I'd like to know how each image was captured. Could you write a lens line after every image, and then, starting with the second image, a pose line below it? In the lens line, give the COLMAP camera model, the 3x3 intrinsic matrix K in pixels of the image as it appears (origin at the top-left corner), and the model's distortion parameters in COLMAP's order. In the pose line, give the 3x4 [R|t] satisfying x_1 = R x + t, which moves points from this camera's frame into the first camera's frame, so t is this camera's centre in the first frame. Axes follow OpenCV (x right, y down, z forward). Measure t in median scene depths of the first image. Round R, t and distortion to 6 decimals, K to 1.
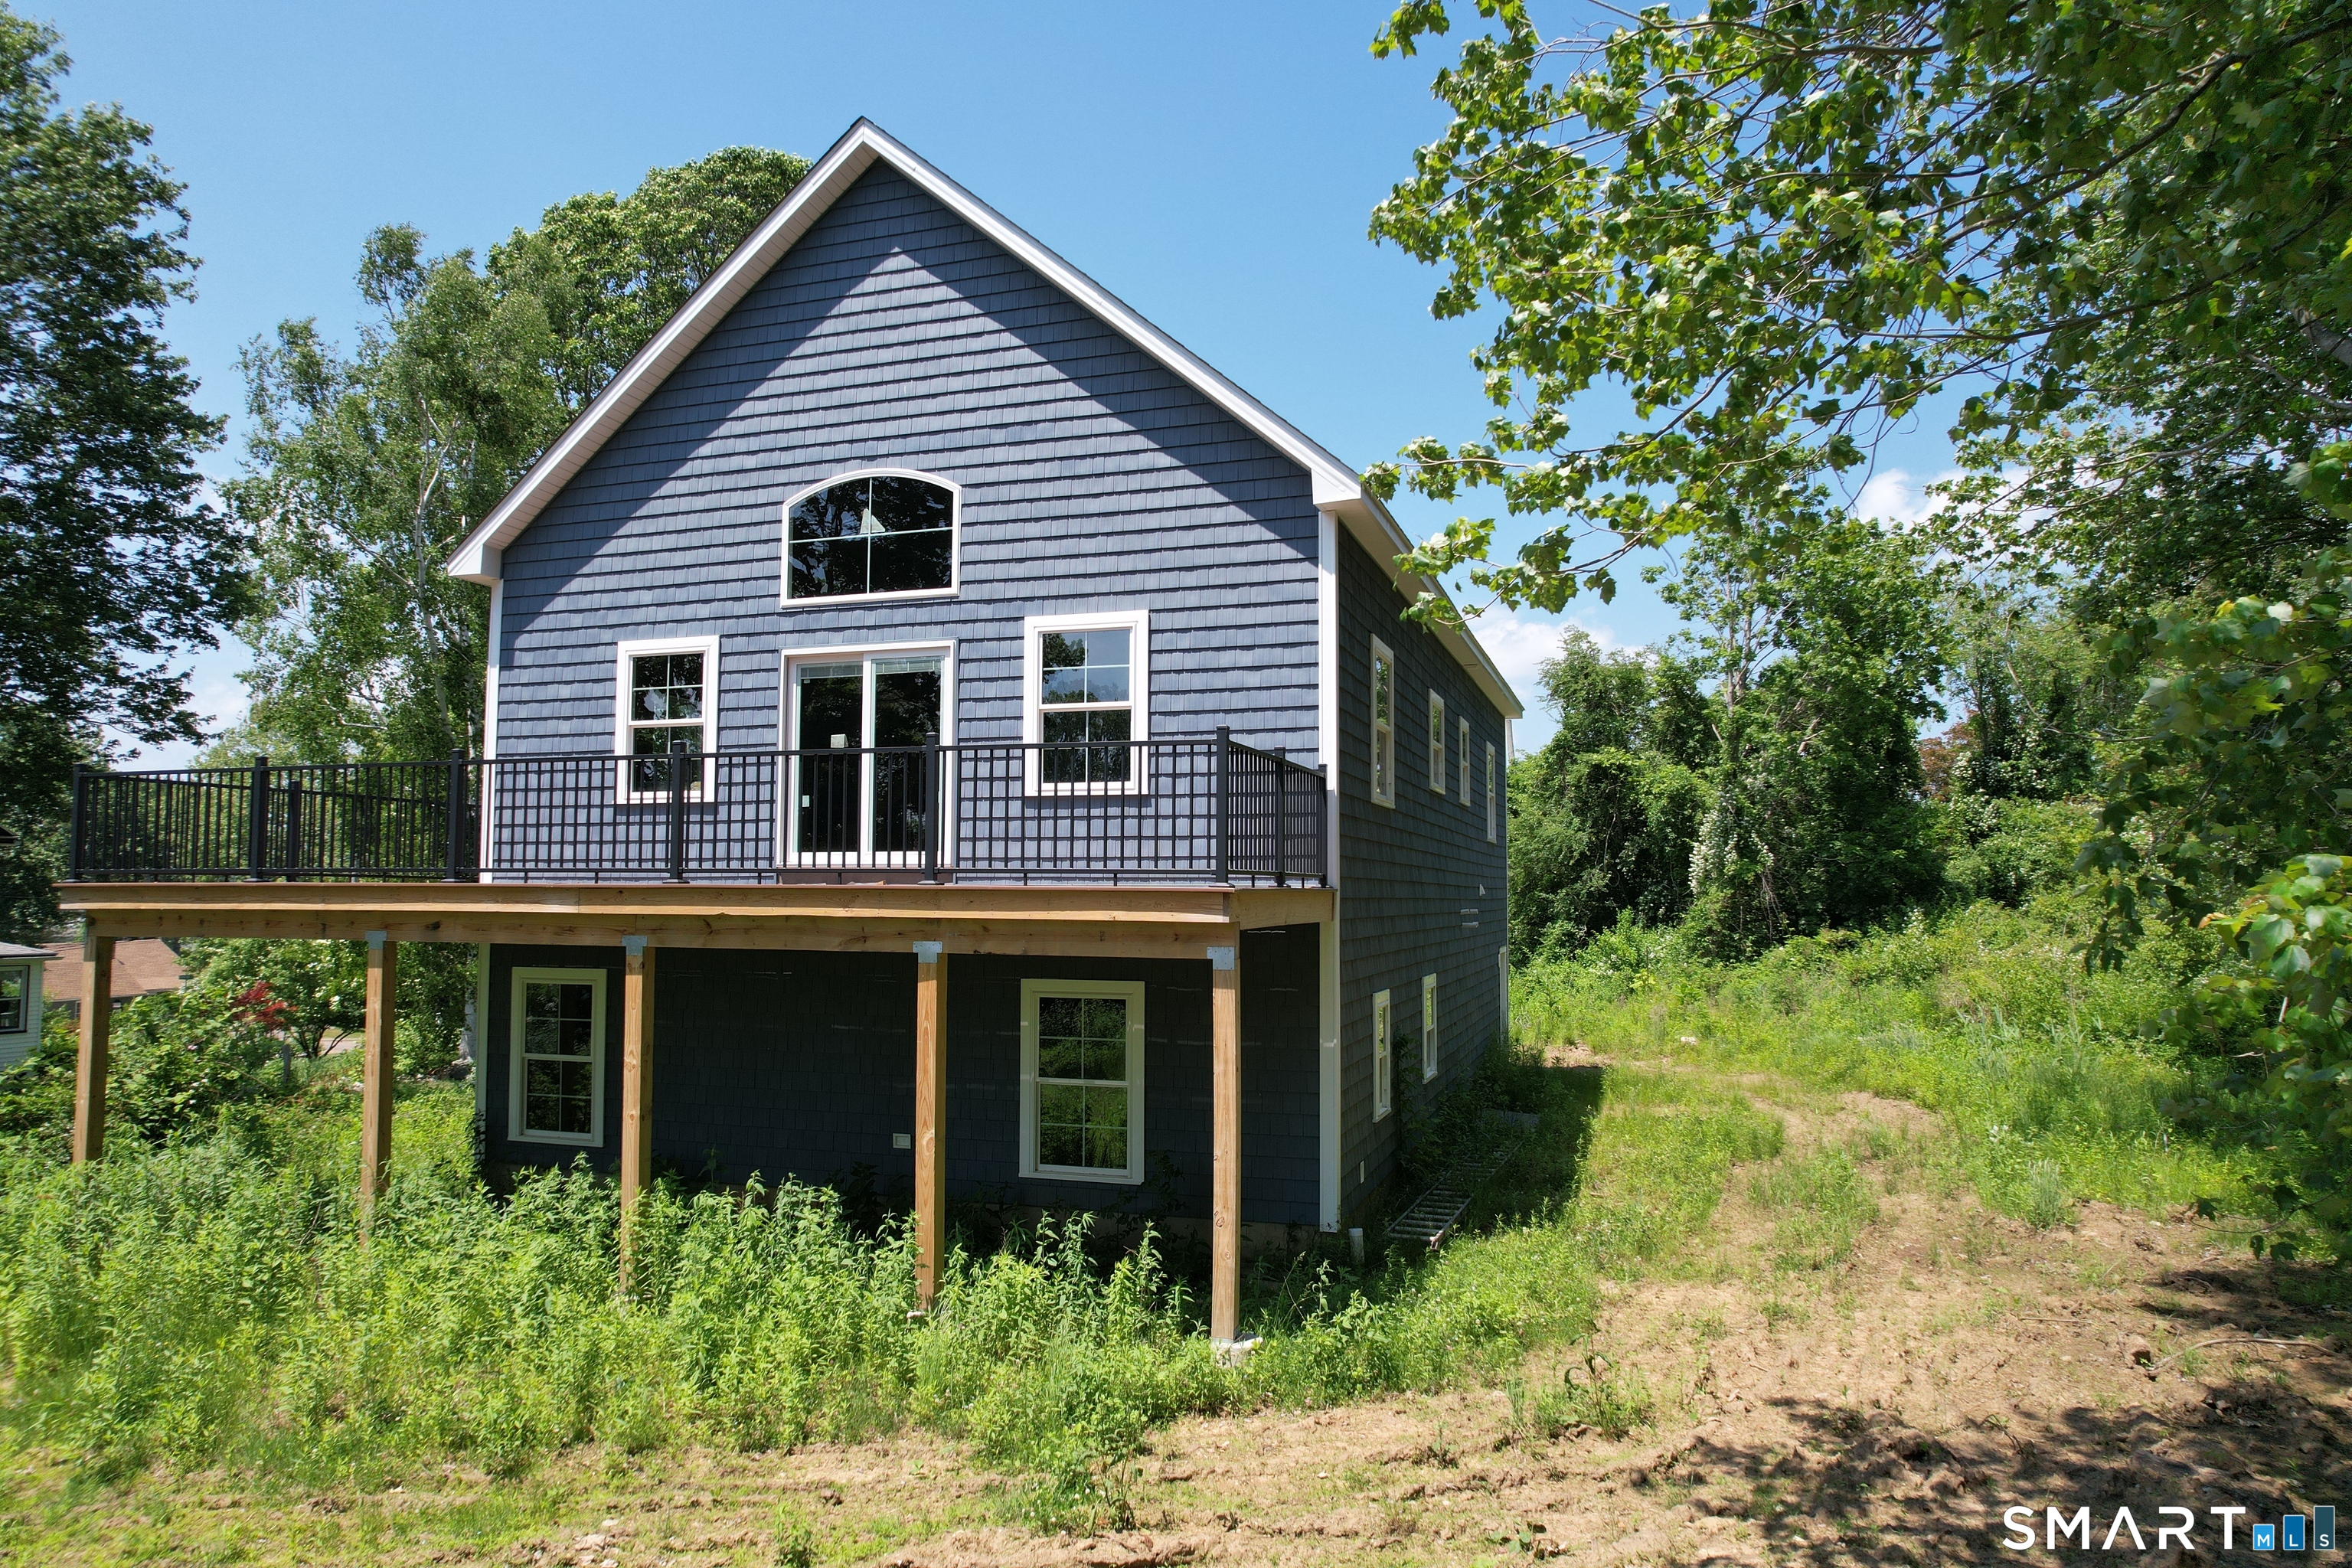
lens RADIAL K [[1509.5, 0, 1168.3], [0, 1509.5, 784.7], [0, 0, 1]] dist [-0.073569, 0.073306]
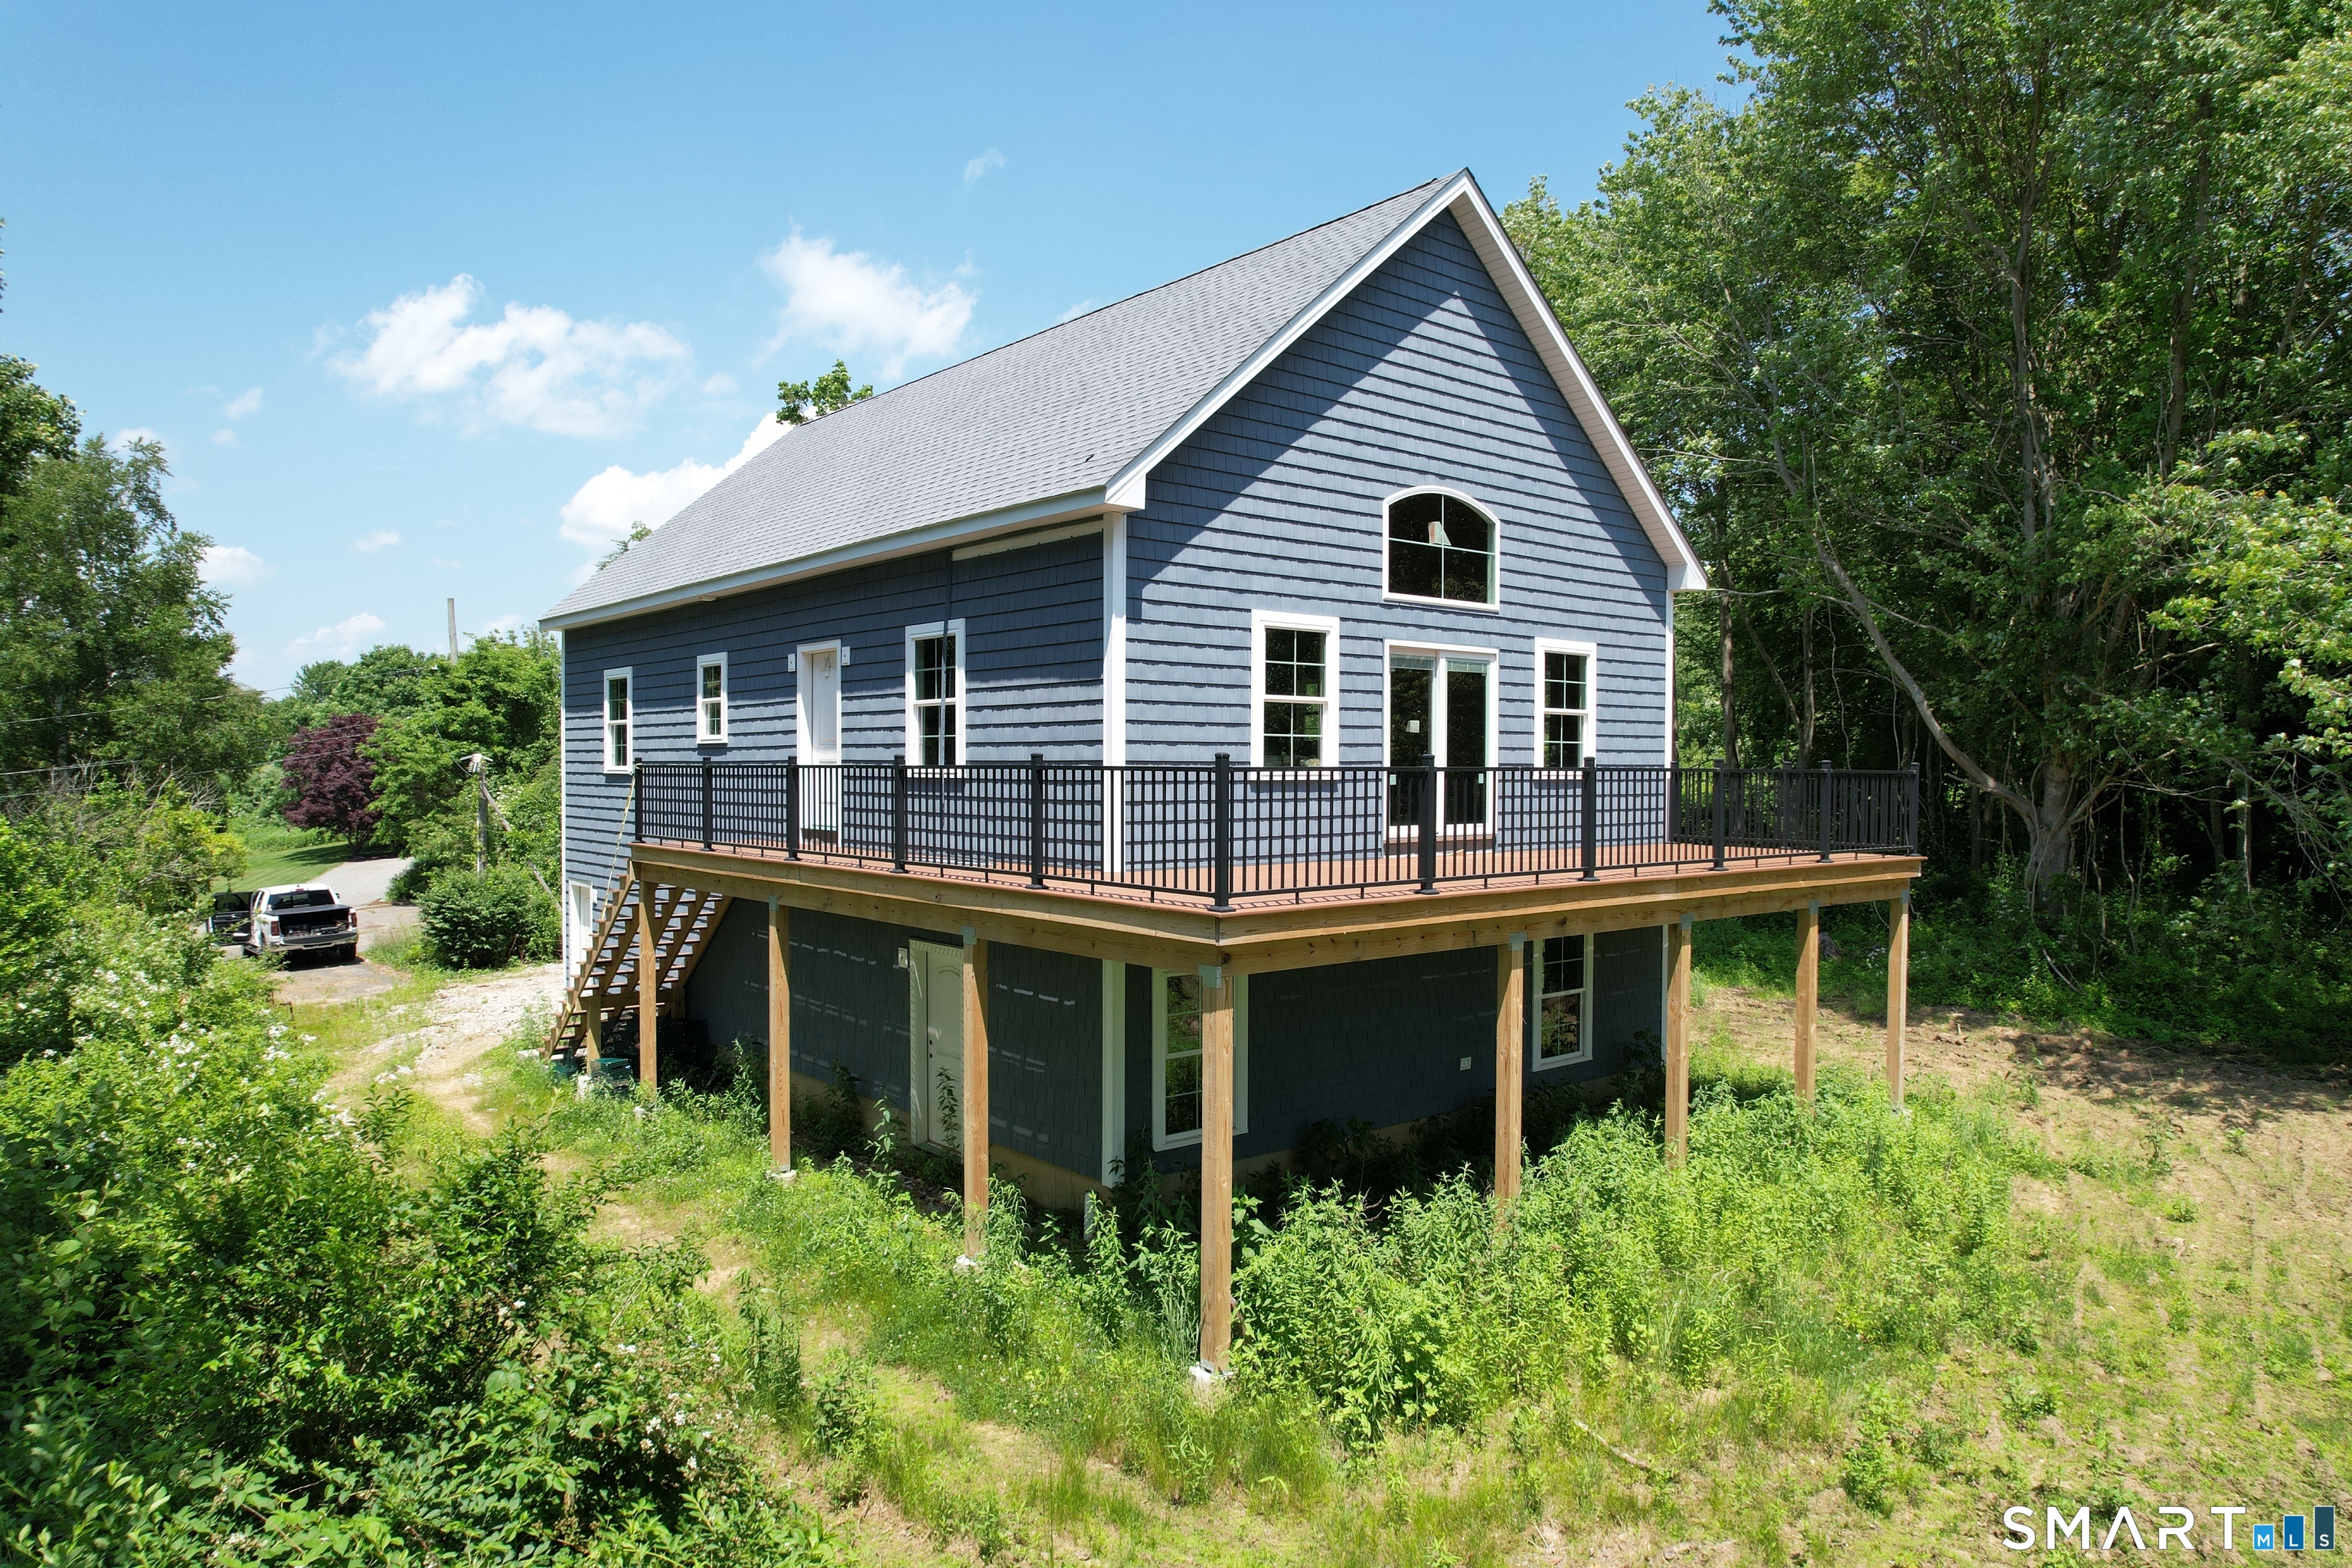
lens RADIAL K [[1489.7, 0, 1176.0], [0, 1489.7, 784.0], [0, 0, 1]] dist [-0.068932, 0.067521]
pose [[0.528382, -0.013307, 0.848903, -1.243097], [-0.063981, 0.996410, 0.055443, -0.035737], [-0.846593, -0.083609, 0.525634, 0.557023]]
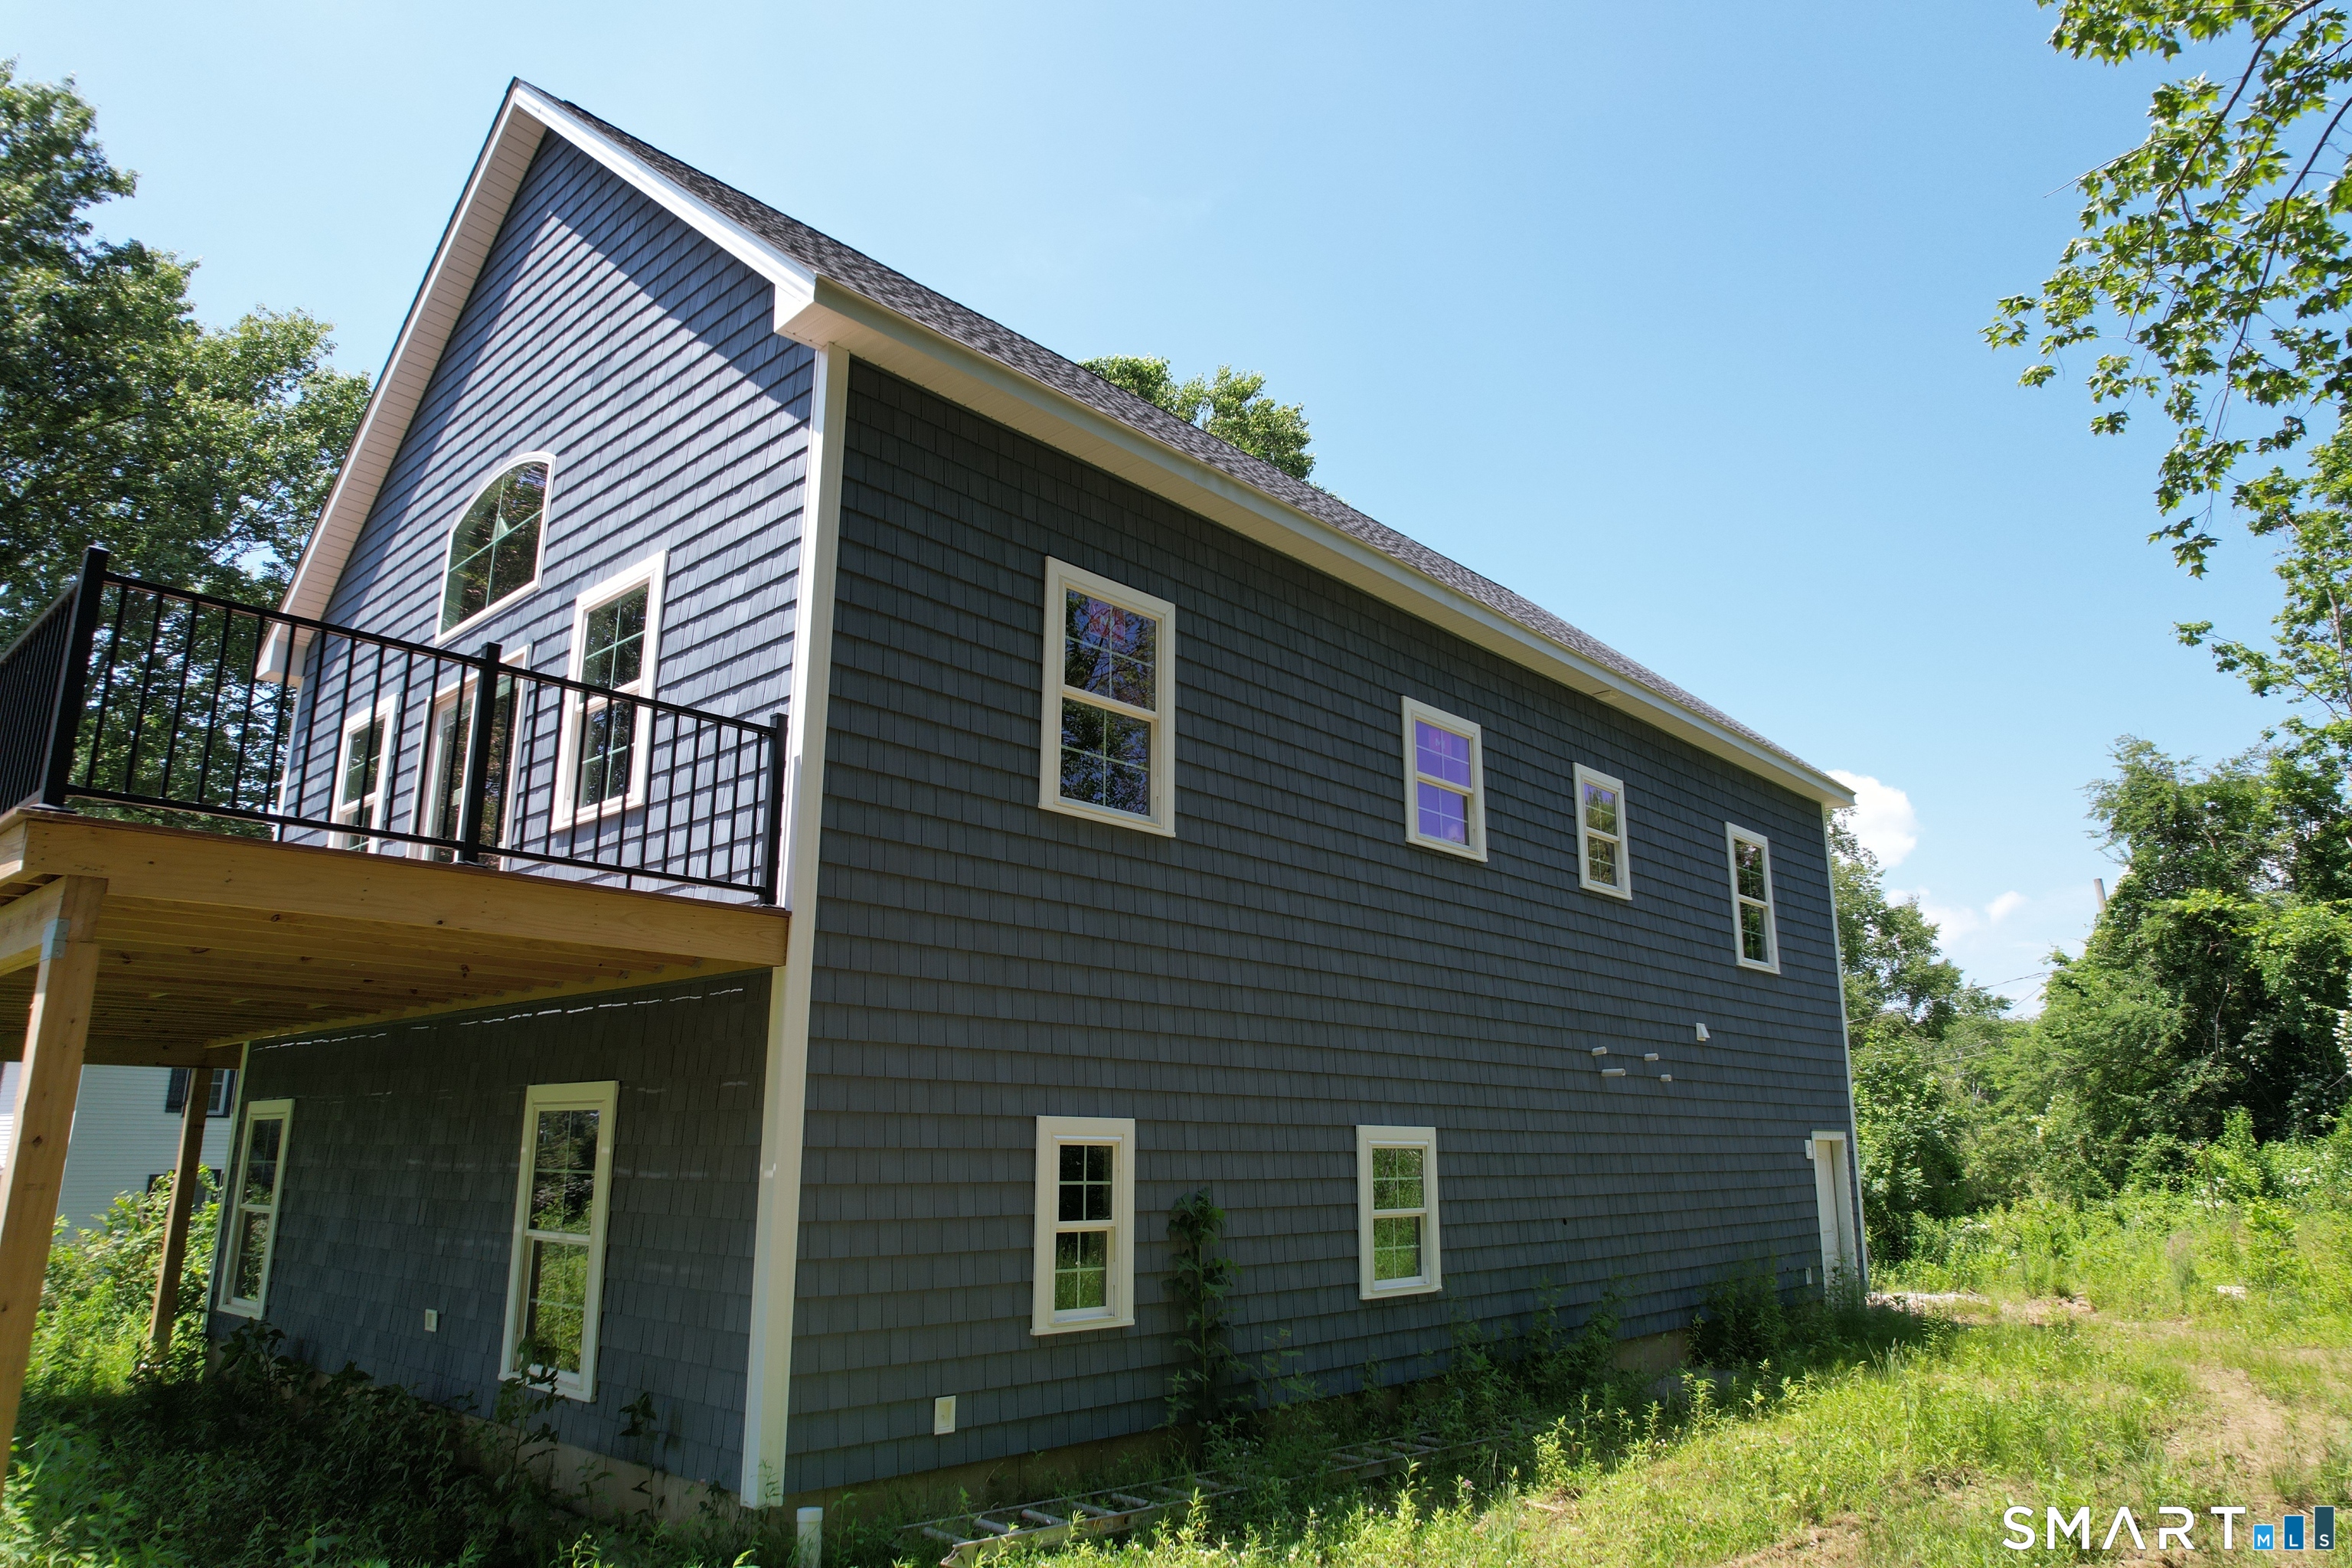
lens RADIAL K [[1489.7, 0, 1176.0], [0, 1489.7, 784.0], [0, 0, 1]] dist [-0.068932, 0.067521]
pose [[0.906103, -0.102753, -0.410389, 0.436828], [0.030711, 0.983472, -0.178434, 0.113054], [0.421941, 0.149076, 0.894283, 0.455997]]
